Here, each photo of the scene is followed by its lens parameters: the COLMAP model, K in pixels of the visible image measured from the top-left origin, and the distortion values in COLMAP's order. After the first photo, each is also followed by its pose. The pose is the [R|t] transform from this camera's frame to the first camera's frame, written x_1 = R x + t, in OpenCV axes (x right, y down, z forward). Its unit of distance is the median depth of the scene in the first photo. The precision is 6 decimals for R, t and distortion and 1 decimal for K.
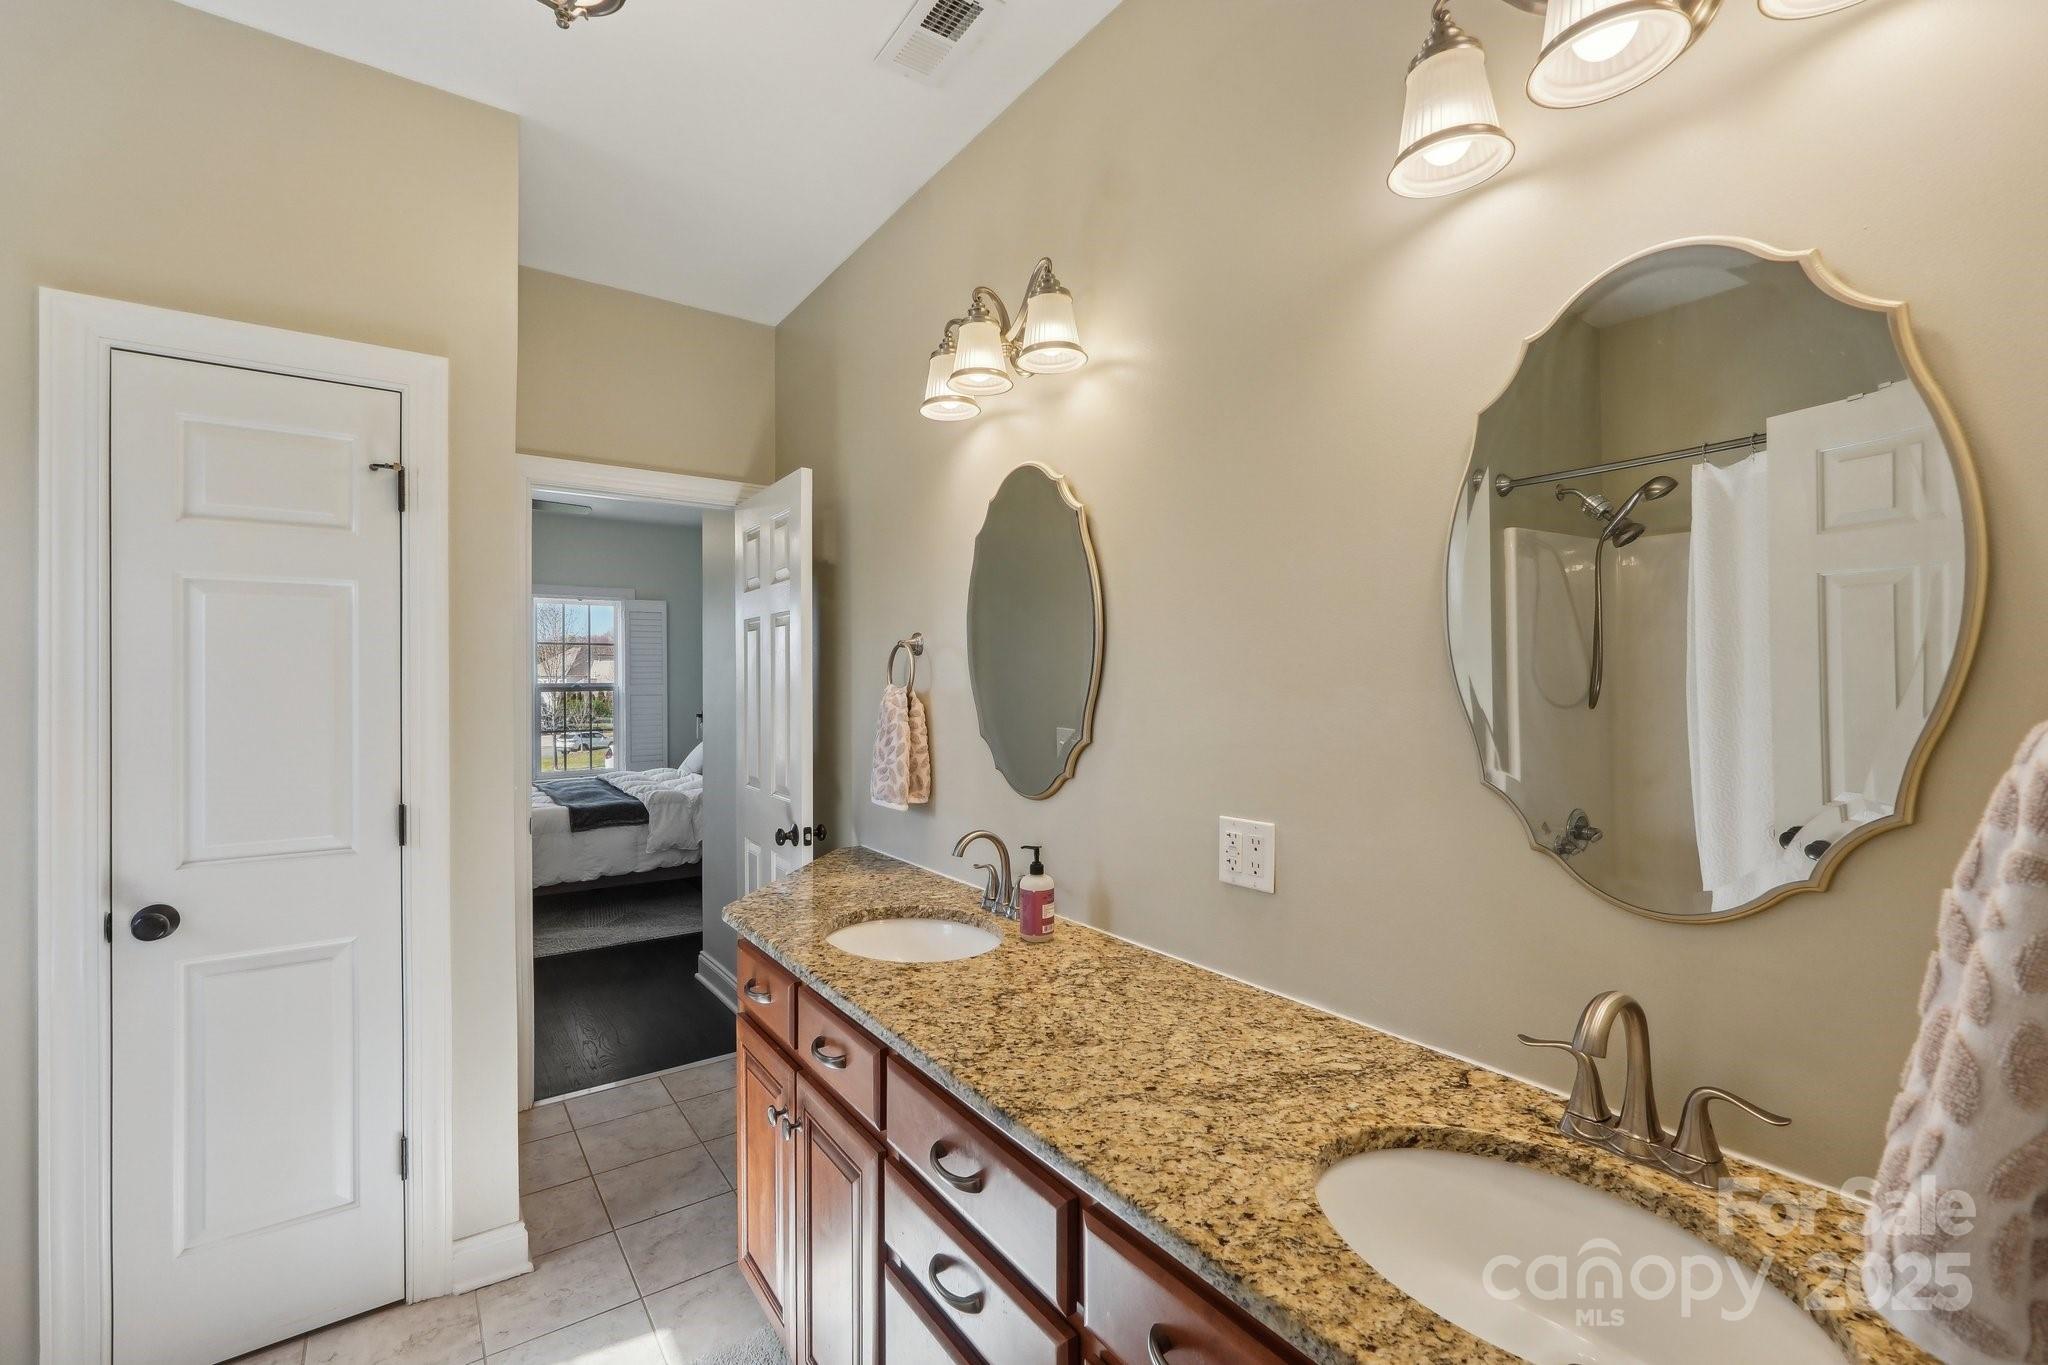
lens RADIAL K [[868.8, 0, 1016.7], [0, 868.8, 678.8], [0, 0, 1]] dist [-0.001479, 0.000245]
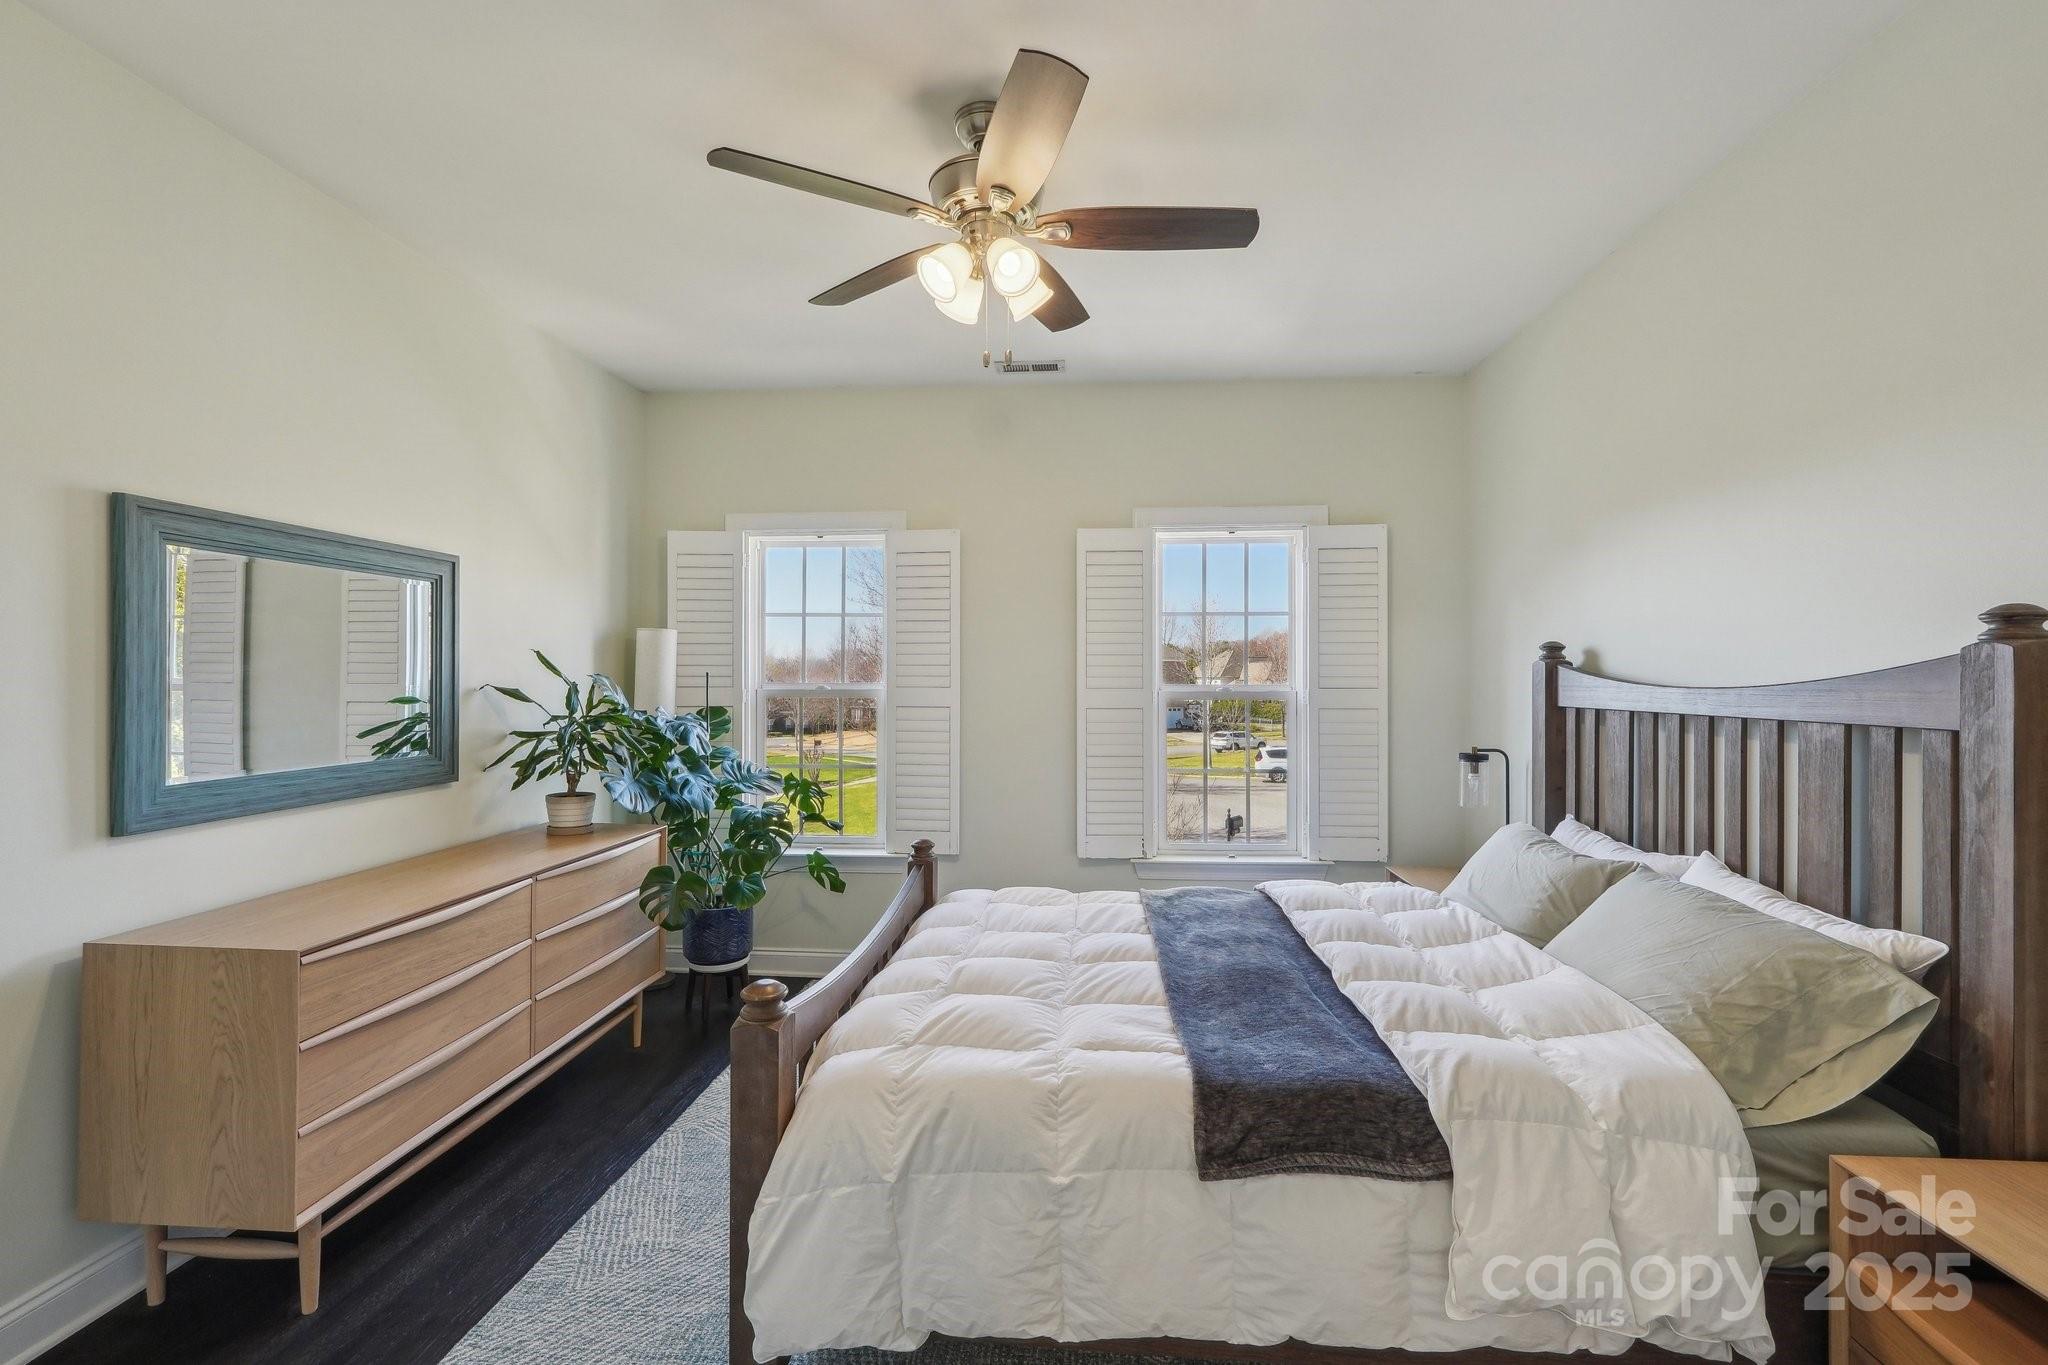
lens RADIAL K [[868.8, 0, 1025.1], [0, 868.8, 683.8], [0, 0, 1]] dist [-0.001479, 0.000245]
pose [[0.765180, 0.002866, -0.643810, -0.349715], [-0.003433, 0.999994, 0.000372, 0.006272], [0.643807, 0.001925, 0.765186, 0.697585]]
